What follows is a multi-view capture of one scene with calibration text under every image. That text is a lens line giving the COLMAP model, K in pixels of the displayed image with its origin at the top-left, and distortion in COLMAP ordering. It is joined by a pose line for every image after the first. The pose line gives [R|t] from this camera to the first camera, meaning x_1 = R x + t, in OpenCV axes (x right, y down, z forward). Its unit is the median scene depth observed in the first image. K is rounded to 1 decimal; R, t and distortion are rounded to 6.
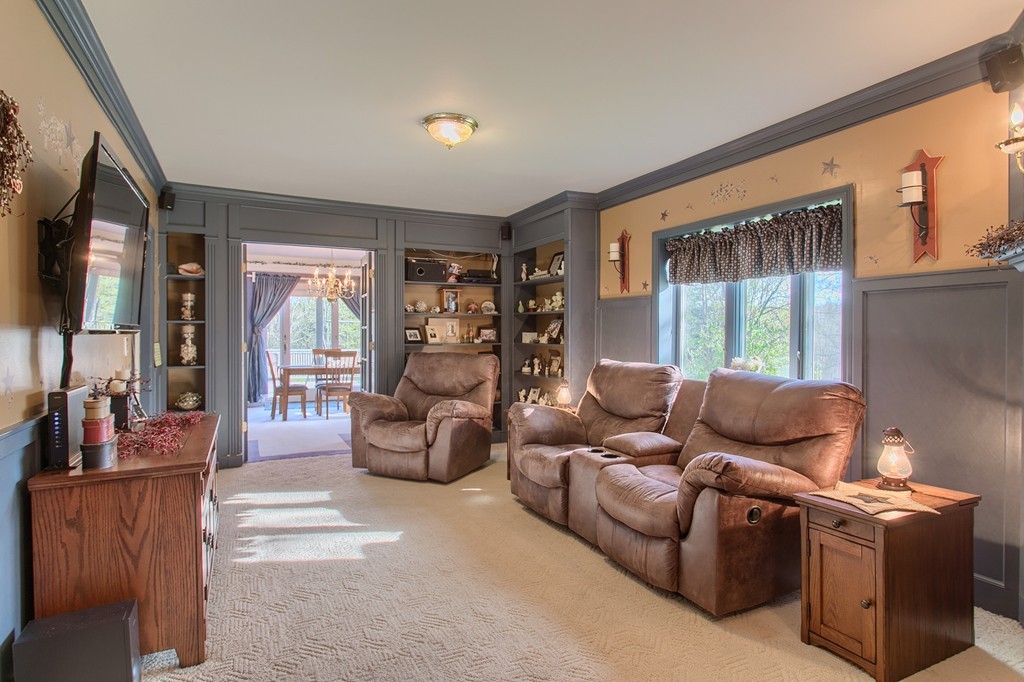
lens RADIAL K [[555.5, 0, 513.0], [0, 555.5, 339.7], [0, 0, 1]] dist [-0.000312, -0.000025]
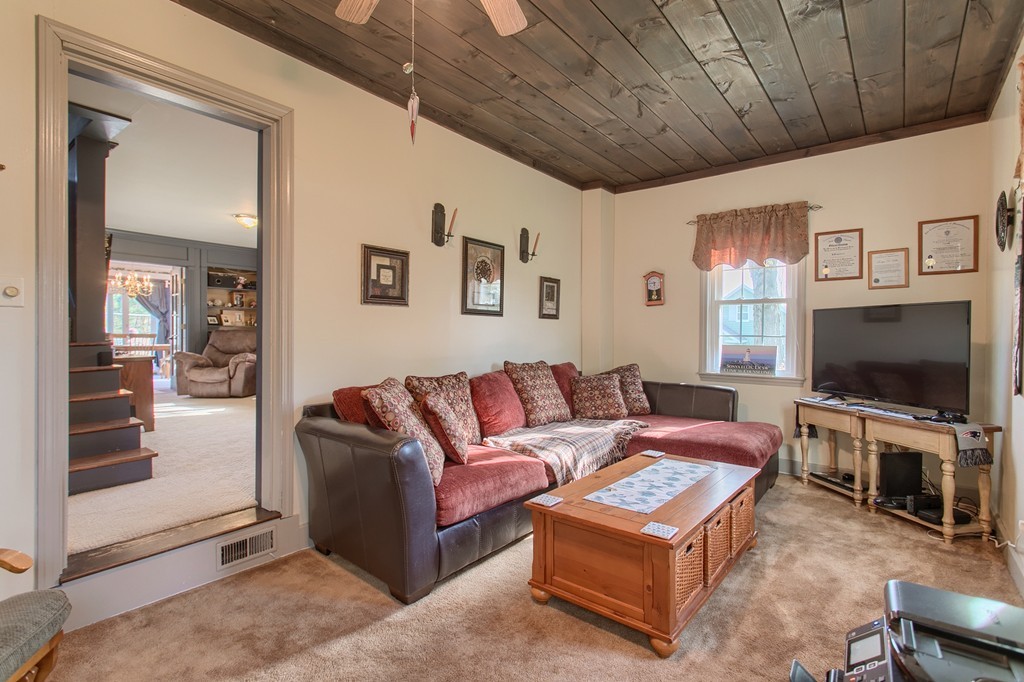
lens RADIAL K [[483.2, 0, 509.4], [0, 483.2, 340.9], [0, 0, 1]] dist [-0.001458, -0.000097]
pose [[0.902195, -0.003310, 0.431316, -0.007043], [0.002430, 0.999994, 0.002591, 0.051061], [-0.431322, -0.001290, 0.902197, -0.645906]]
